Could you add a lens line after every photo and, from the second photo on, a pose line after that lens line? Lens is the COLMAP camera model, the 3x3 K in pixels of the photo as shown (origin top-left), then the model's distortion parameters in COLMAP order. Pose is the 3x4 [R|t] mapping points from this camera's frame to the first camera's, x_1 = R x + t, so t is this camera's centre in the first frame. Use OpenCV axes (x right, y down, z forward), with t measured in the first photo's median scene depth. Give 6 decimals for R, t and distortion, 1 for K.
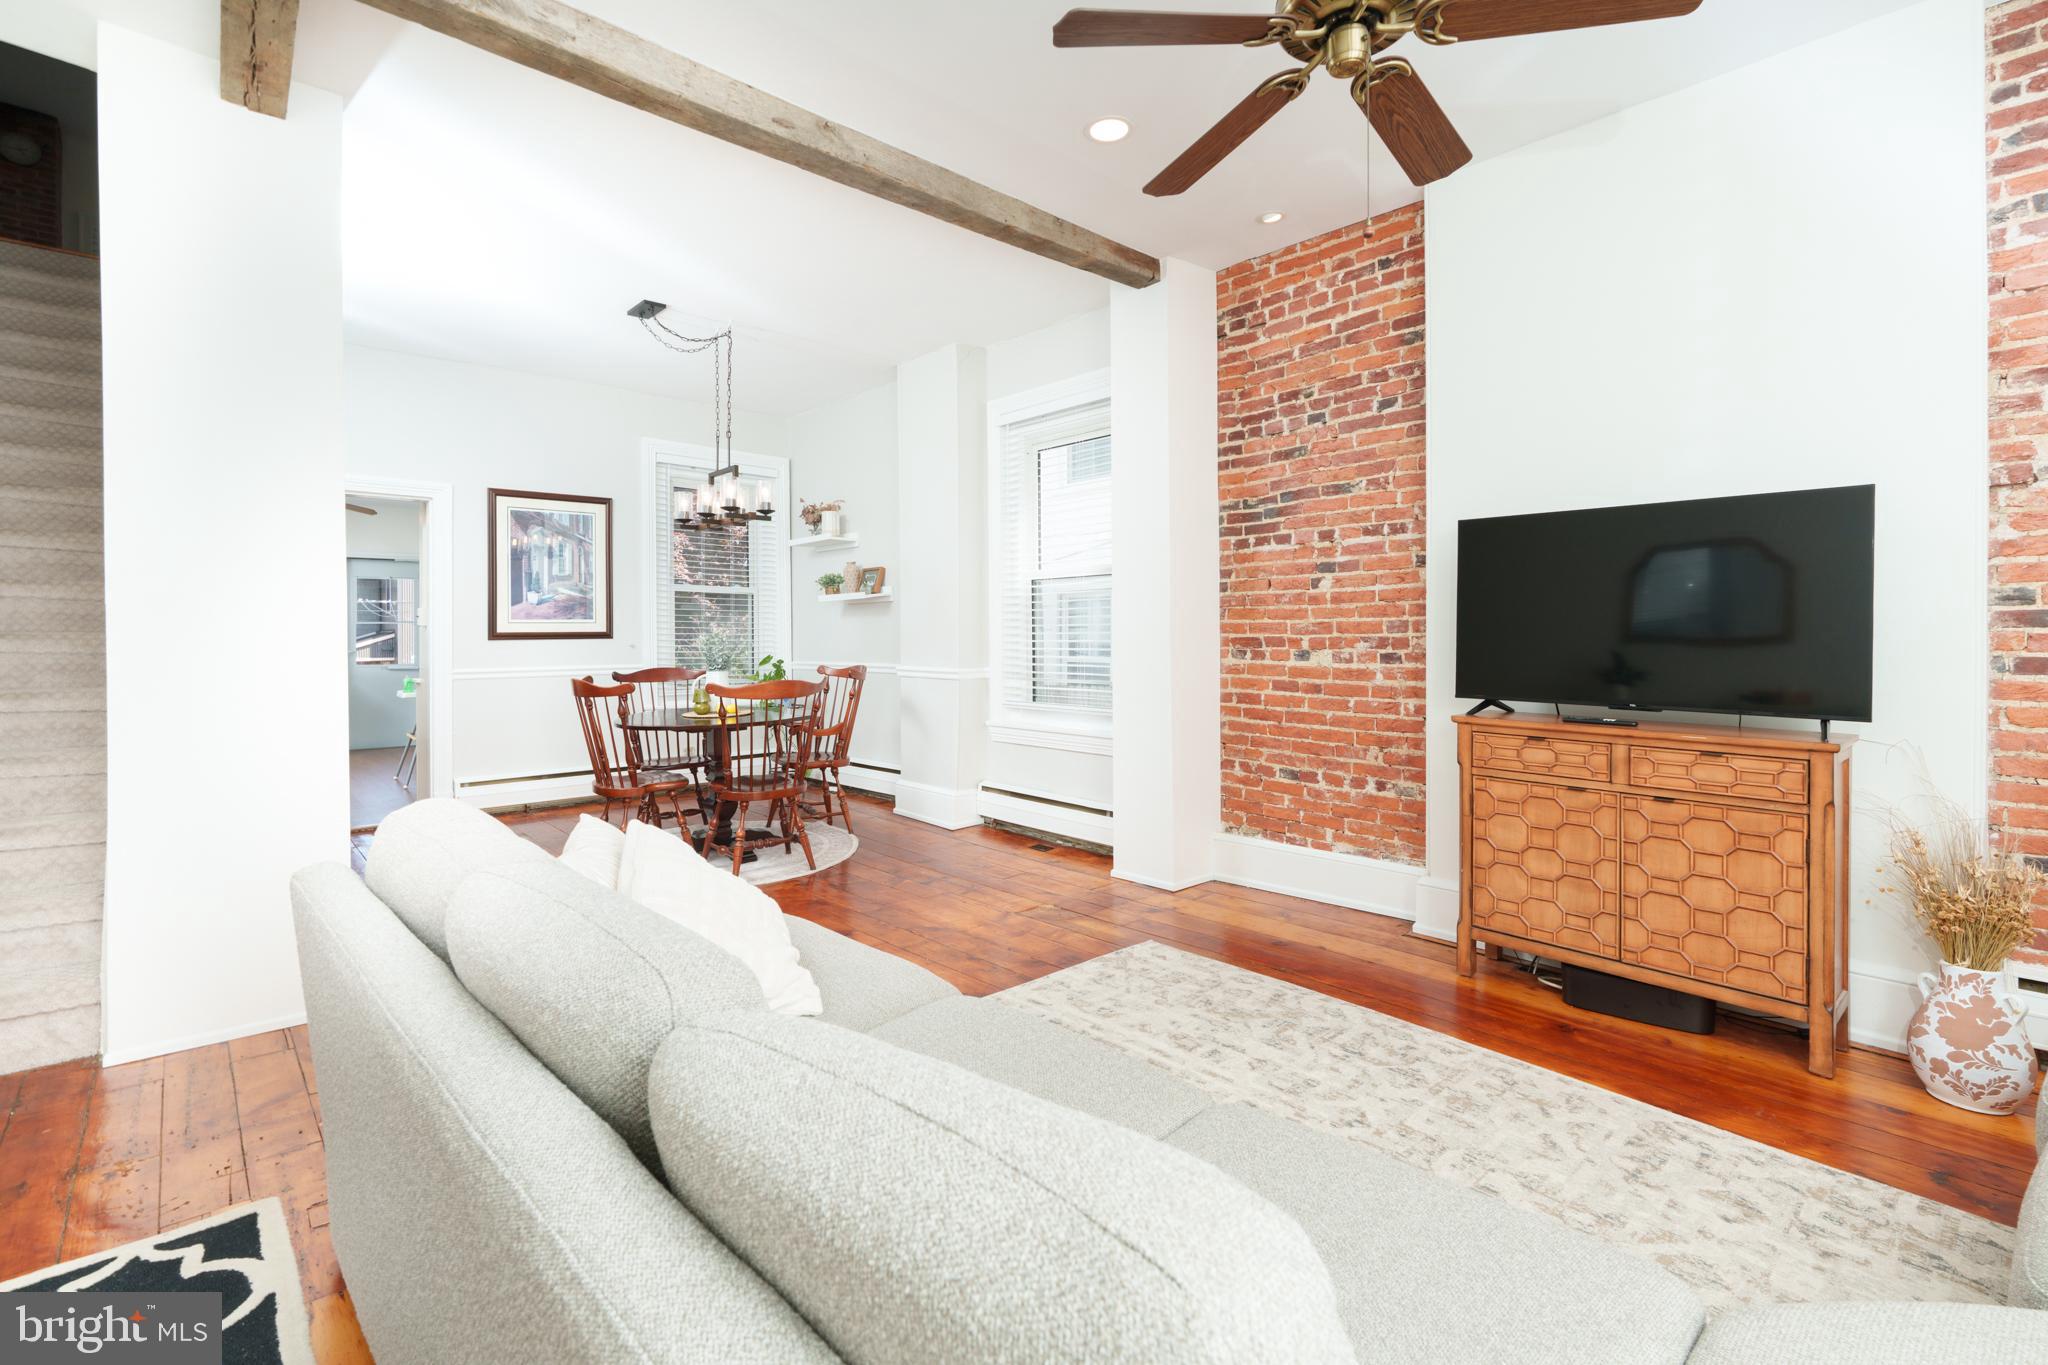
lens RADIAL K [[921.9, 0, 1026.8], [0, 921.9, 665.2], [0, 0, 1]] dist [0.001148, 0.000487]
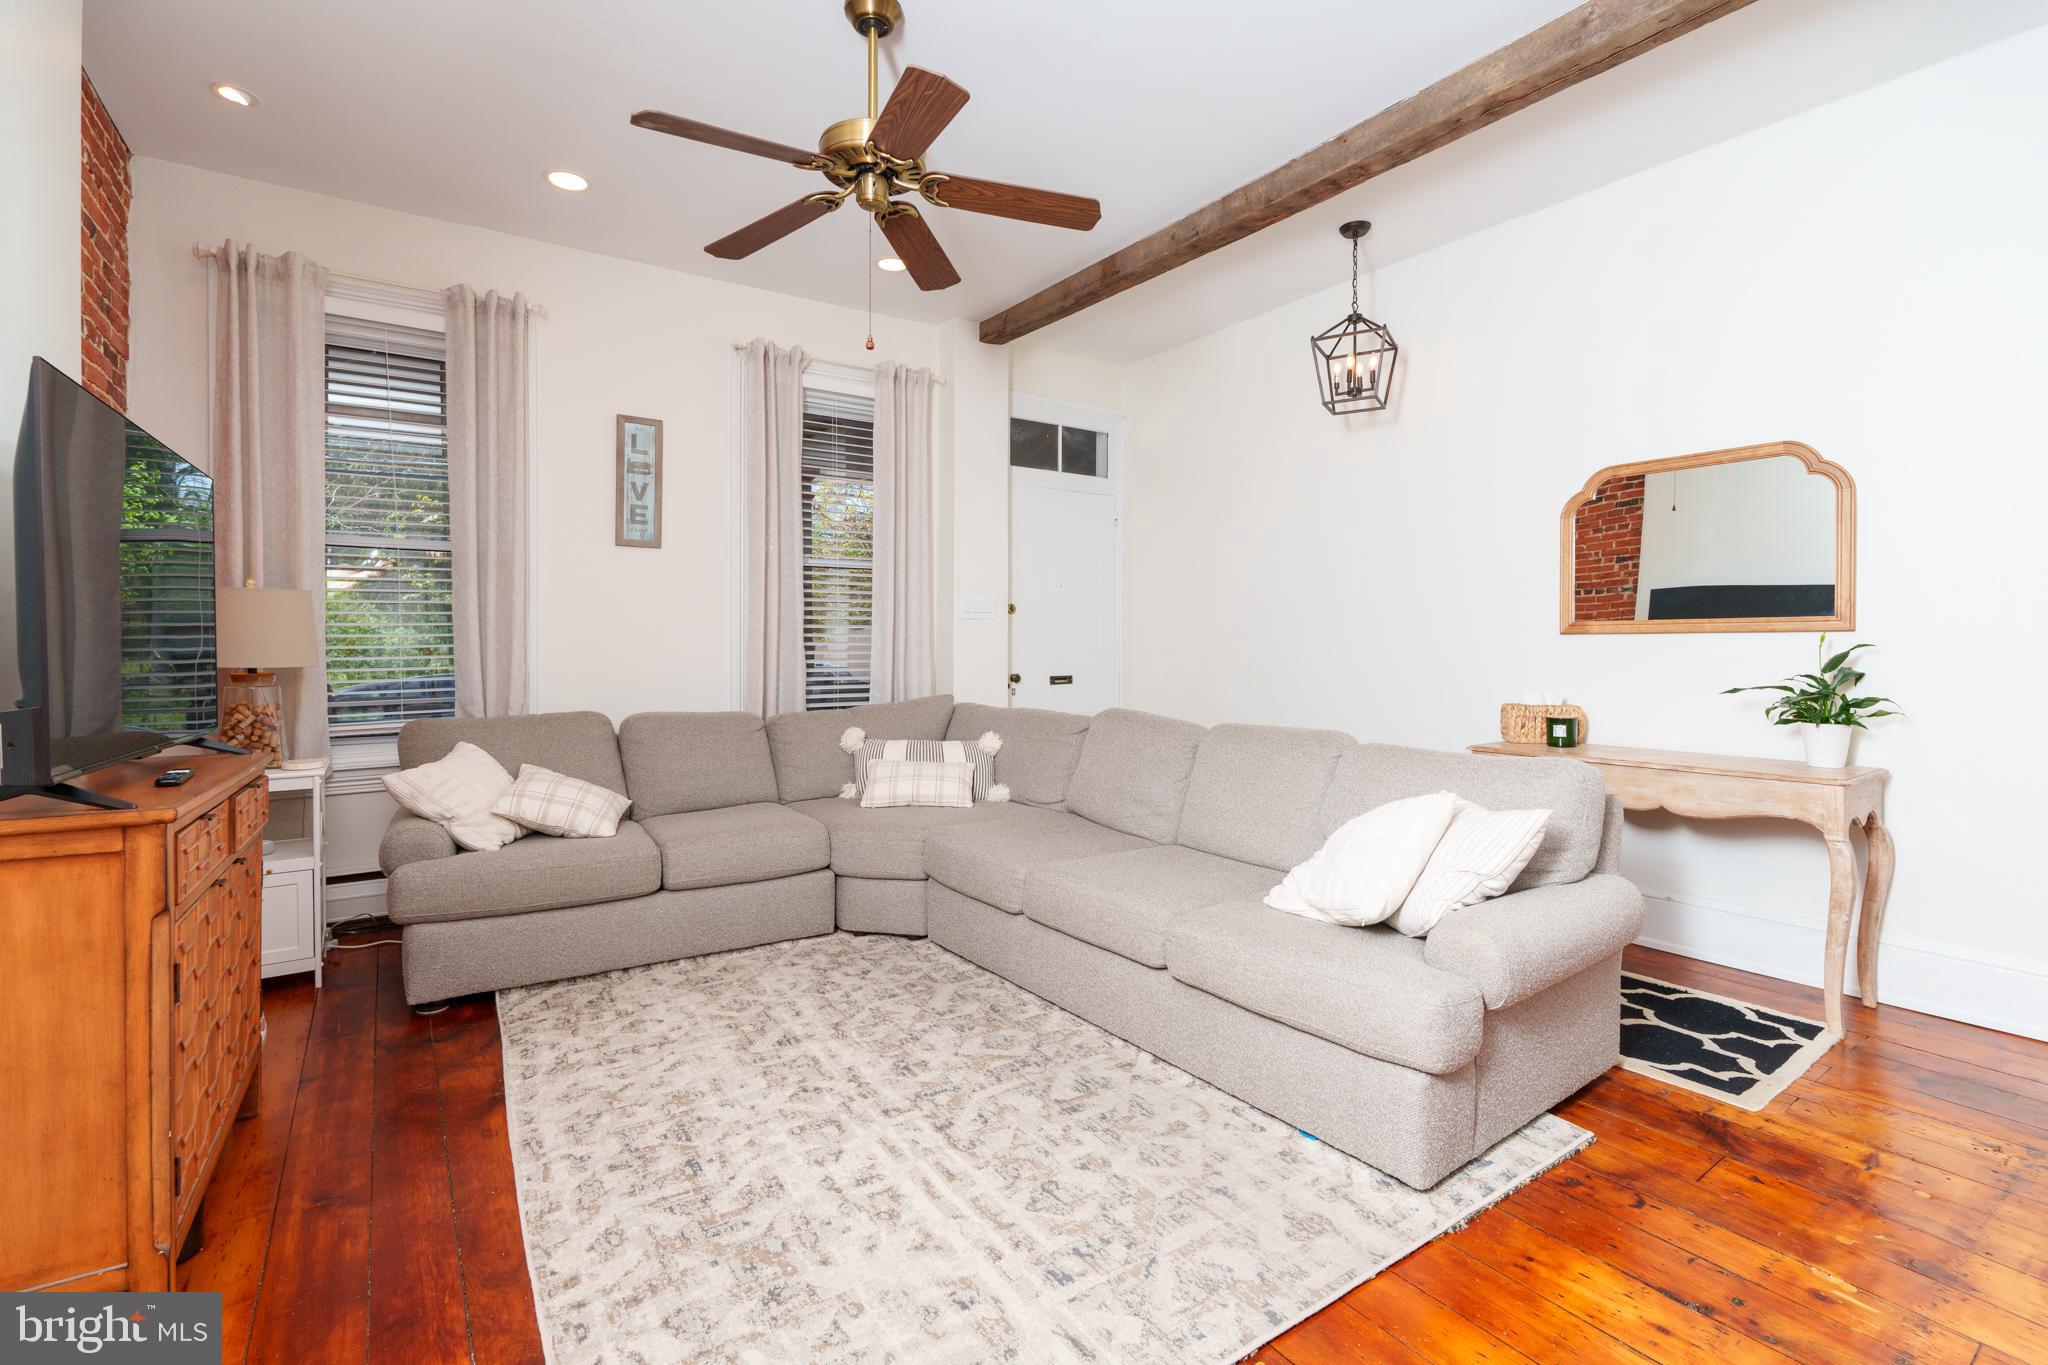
lens RADIAL K [[921.9, 0, 1026.8], [0, 921.9, 665.2], [0, 0, 1]] dist [0.001148, 0.000487]
pose [[-0.990812, -0.000737, 0.135243, -0.037059], [0.007255, 0.998255, 0.058598, -0.055428], [-0.135050, 0.059041, -0.989078, 1.803780]]
